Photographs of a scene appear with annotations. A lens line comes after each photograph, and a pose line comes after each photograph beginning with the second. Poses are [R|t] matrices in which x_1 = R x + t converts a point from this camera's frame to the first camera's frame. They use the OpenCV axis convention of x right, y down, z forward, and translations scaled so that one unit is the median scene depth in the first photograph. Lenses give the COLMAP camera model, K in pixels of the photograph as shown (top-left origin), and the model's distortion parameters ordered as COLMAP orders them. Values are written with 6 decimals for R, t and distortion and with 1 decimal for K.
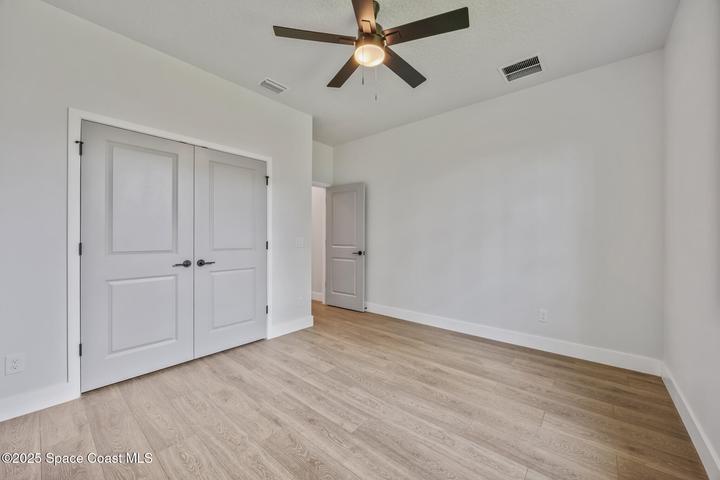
lens RADIAL K [[278.0, 0, 357.7], [0, 278.0, 238.4], [0, 0, 1]] dist [-0.001777, -0.000304]
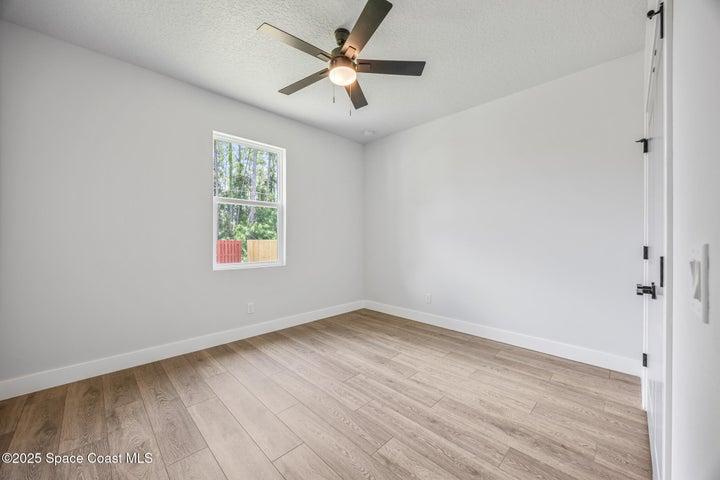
lens RADIAL K [[278.0, 0, 357.7], [0, 278.0, 238.4], [0, 0, 1]] dist [-0.001777, -0.000304]
pose [[-0.996918, -0.003076, 0.078391, -0.102985], [-0.003048, 0.999995, 0.000468, -0.009911], [-0.078392, 0.000227, -0.996923, 2.060052]]
